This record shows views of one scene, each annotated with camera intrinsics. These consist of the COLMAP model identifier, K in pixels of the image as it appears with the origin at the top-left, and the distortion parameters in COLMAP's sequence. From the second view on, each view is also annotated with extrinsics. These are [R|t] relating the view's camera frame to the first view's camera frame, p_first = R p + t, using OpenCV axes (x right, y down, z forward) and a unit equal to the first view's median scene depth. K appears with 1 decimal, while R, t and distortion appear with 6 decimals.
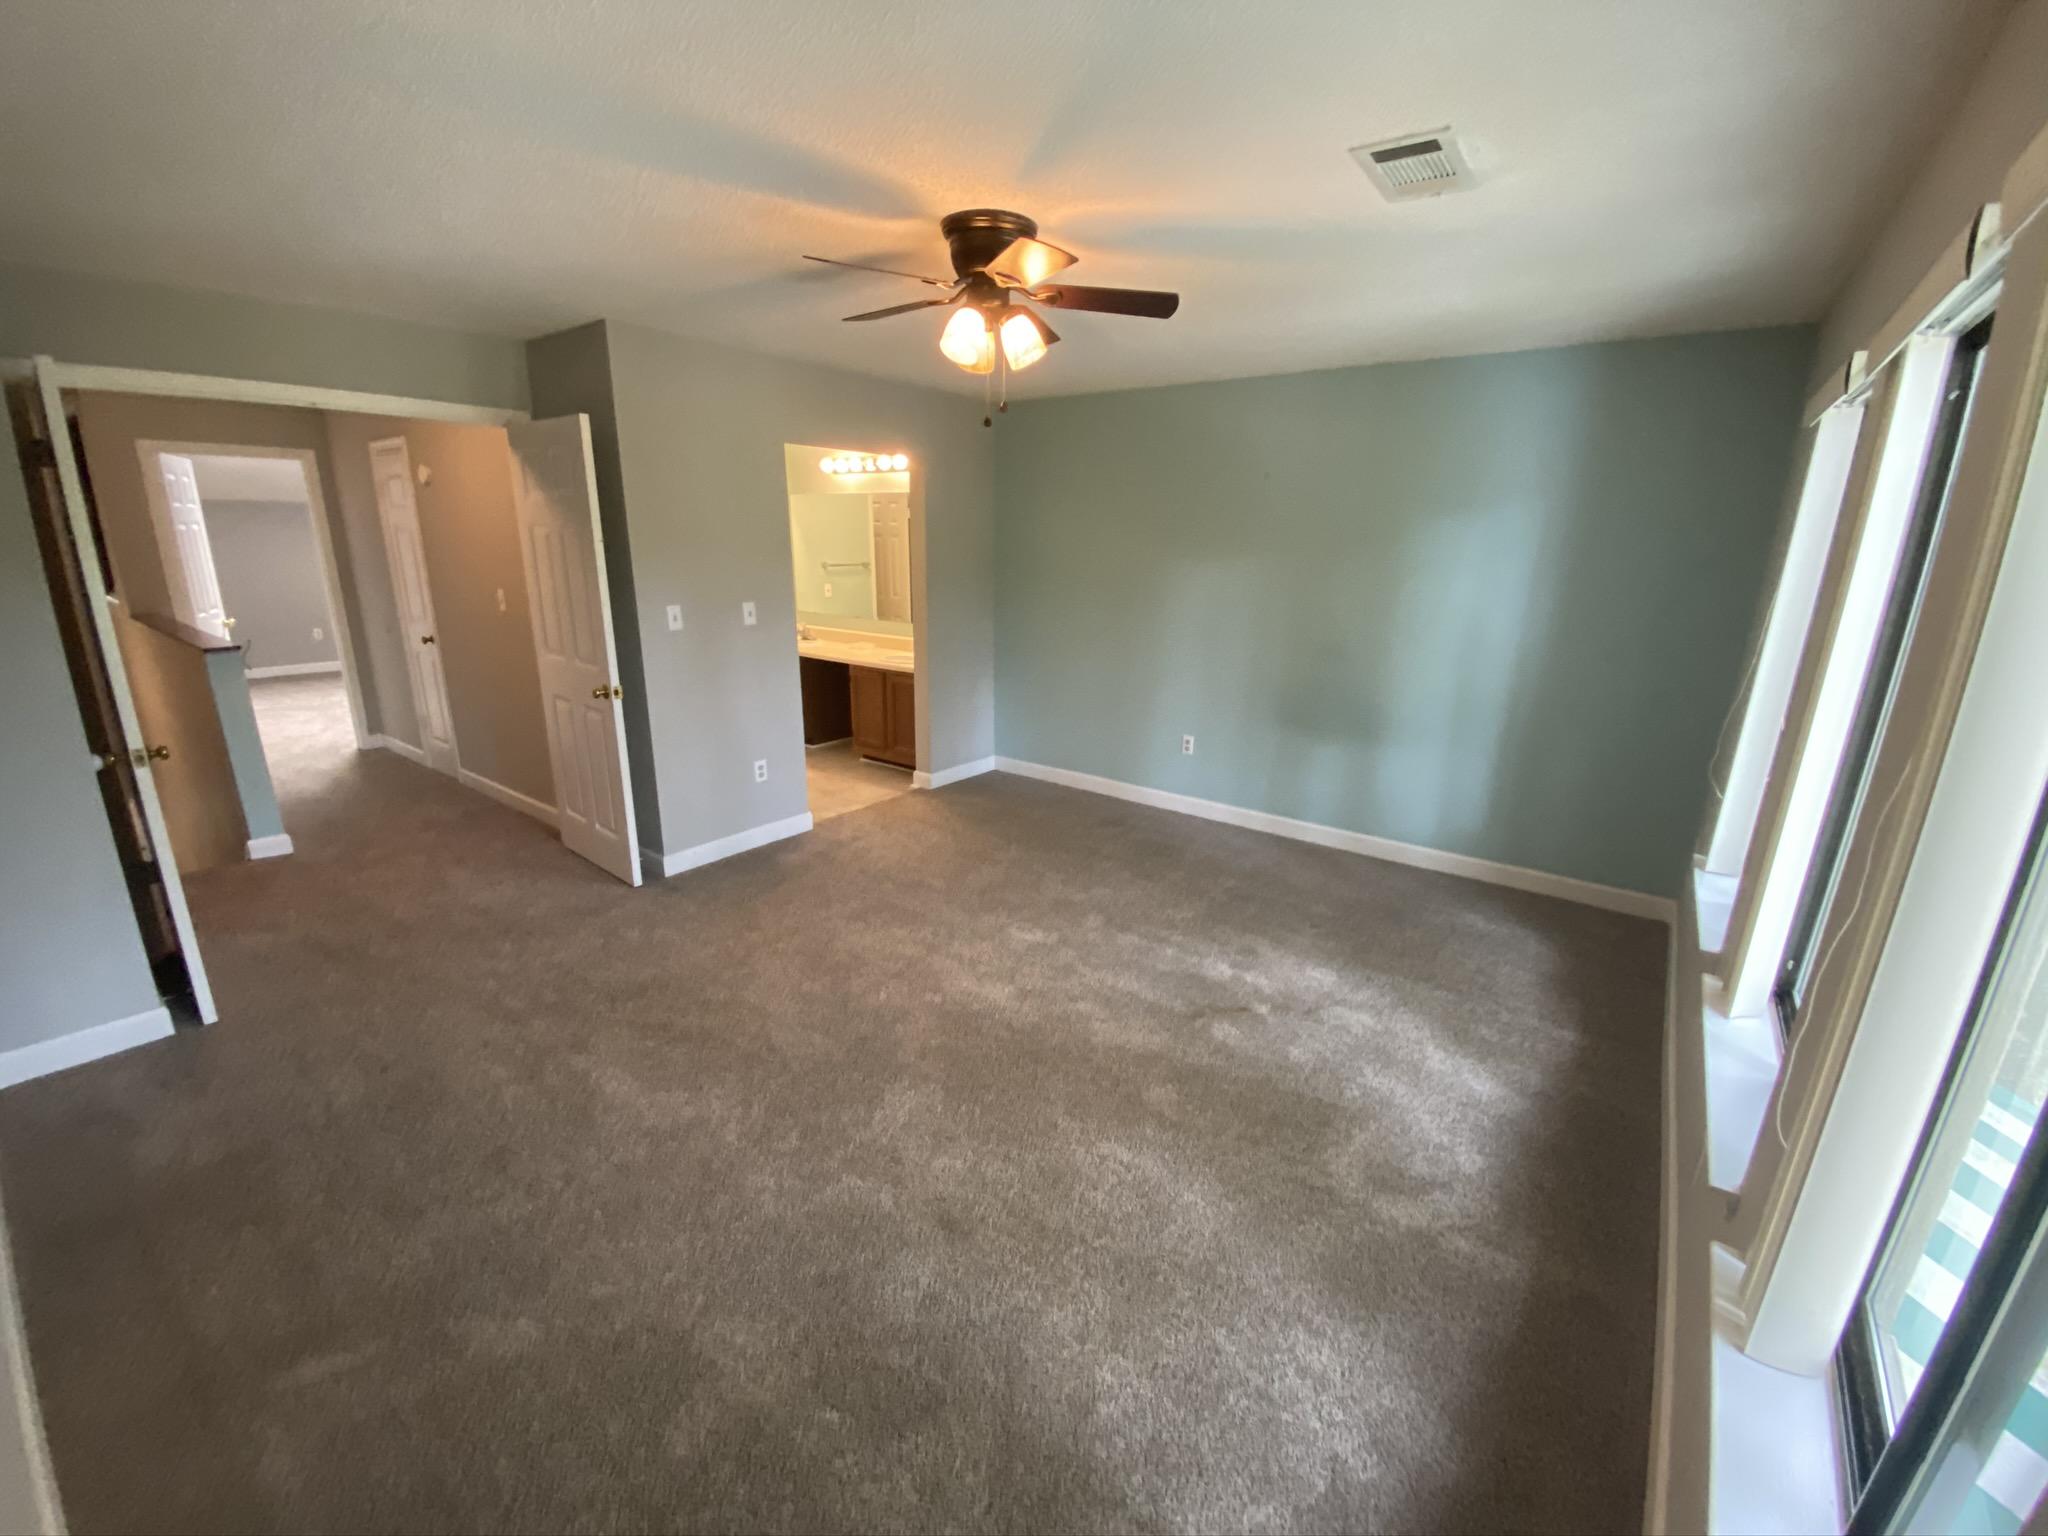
lens RADIAL K [[842.3, 0, 1035.8], [0, 842.3, 780.2], [0, 0, 1]] dist [0.000929, -0.008384]
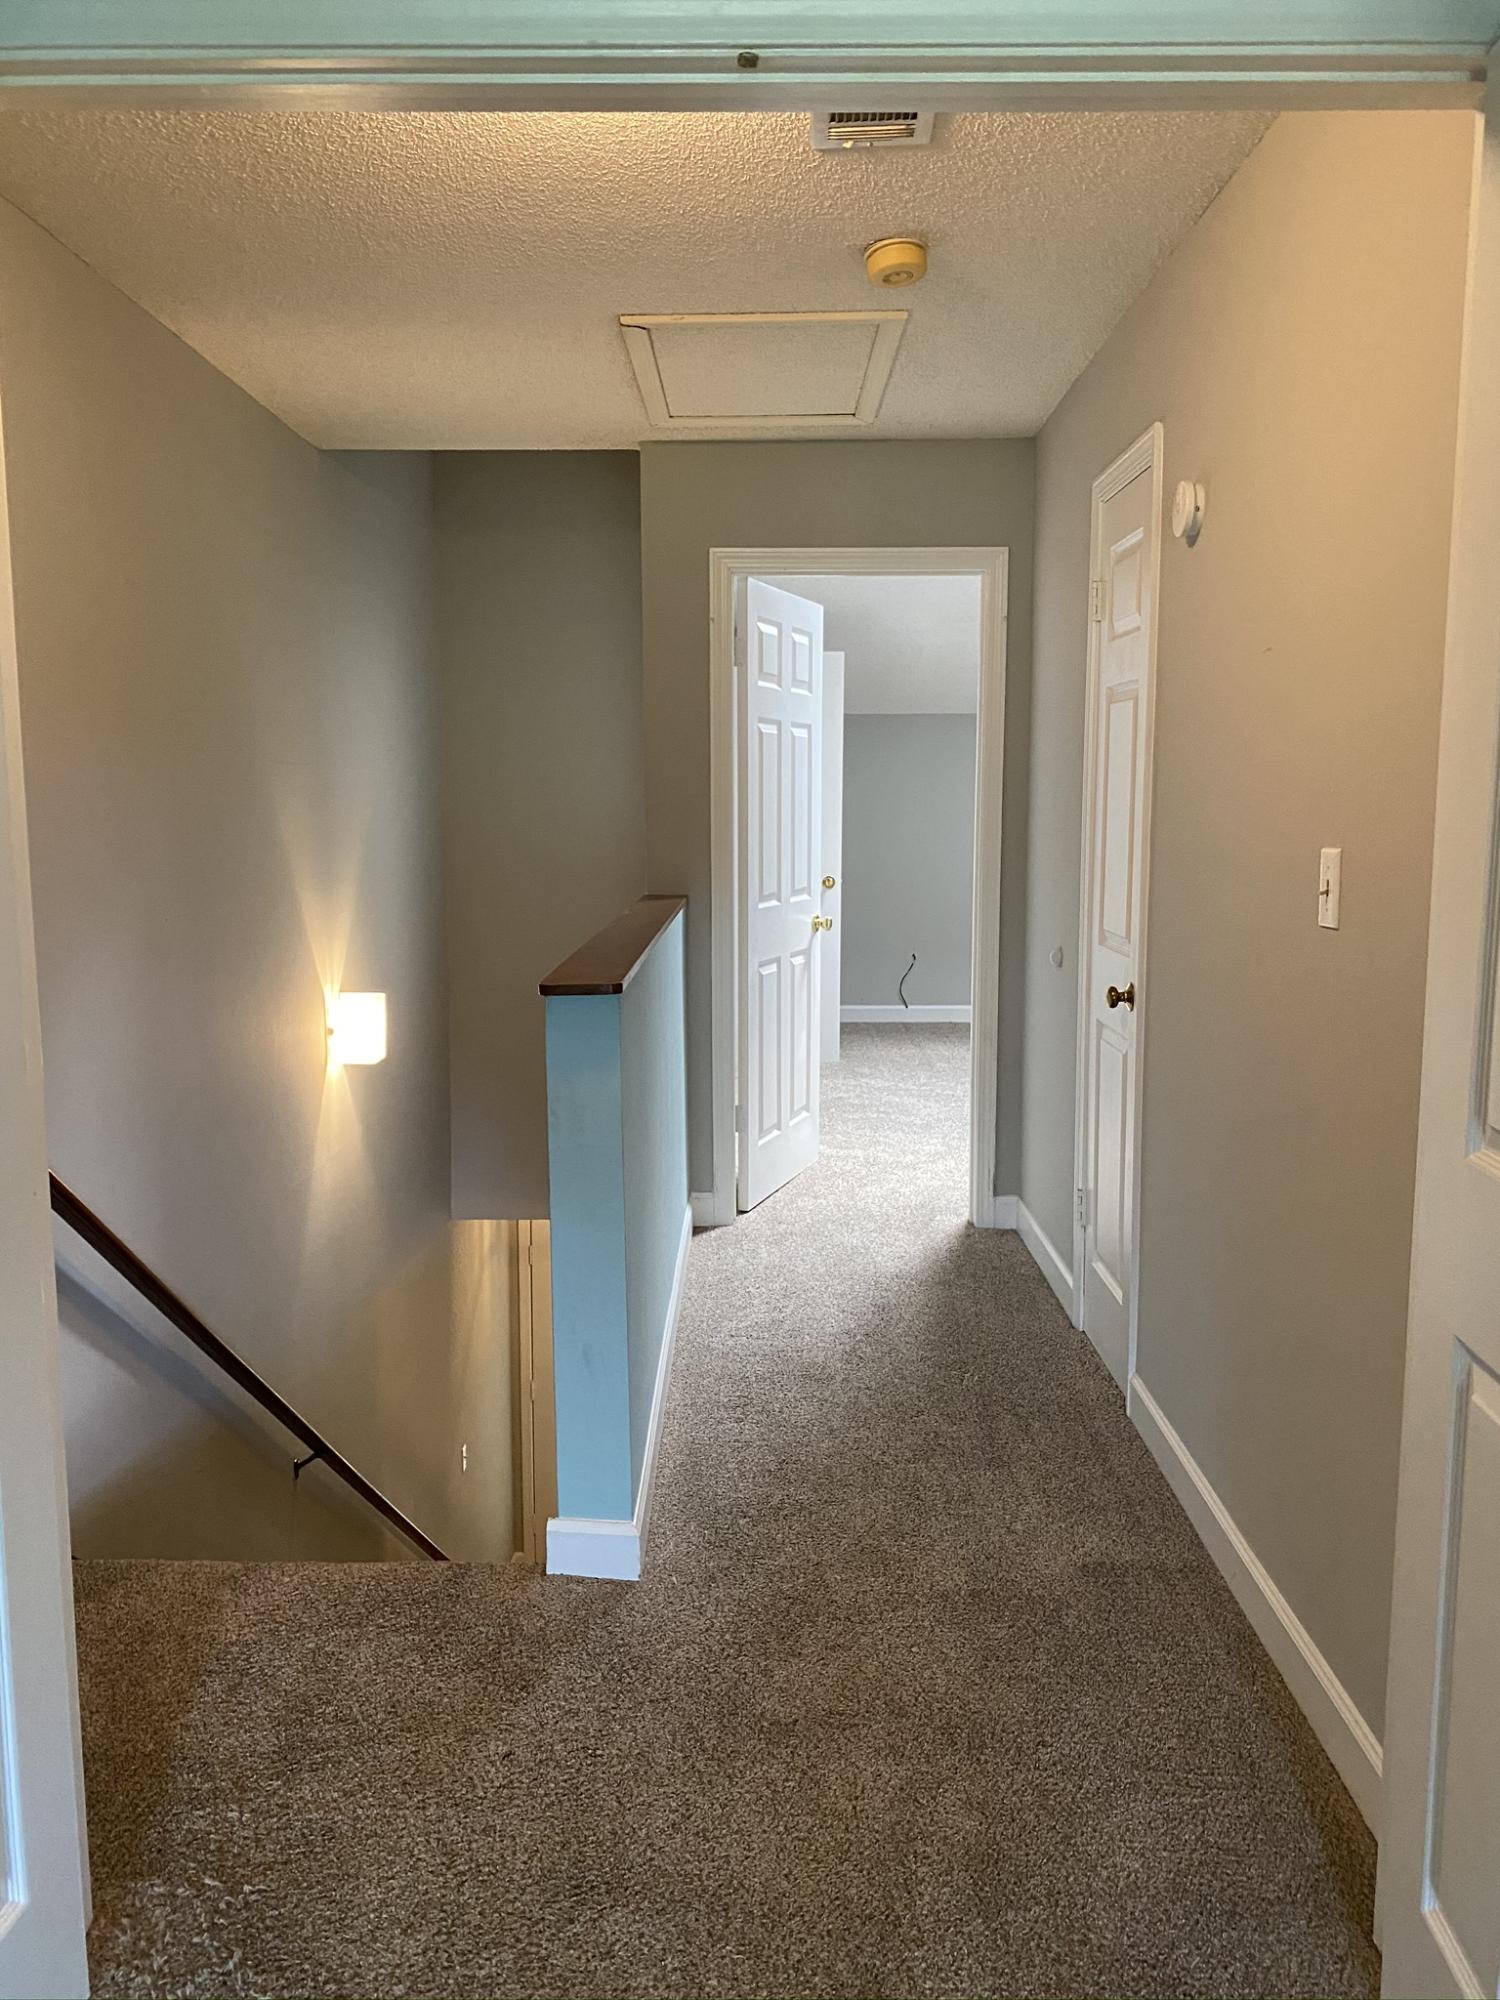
lens RADIAL K [[1515.0, 0, 748.6], [0, 1515.0, 1007.6], [0, 0, 1]] dist [0.014116, -0.010742]
pose [[0.593970, 0.088023, -0.799657, -0.309846], [-0.208192, 0.976953, -0.047102, -0.100920], [0.777081, 0.194459, 0.598607, 0.502808]]
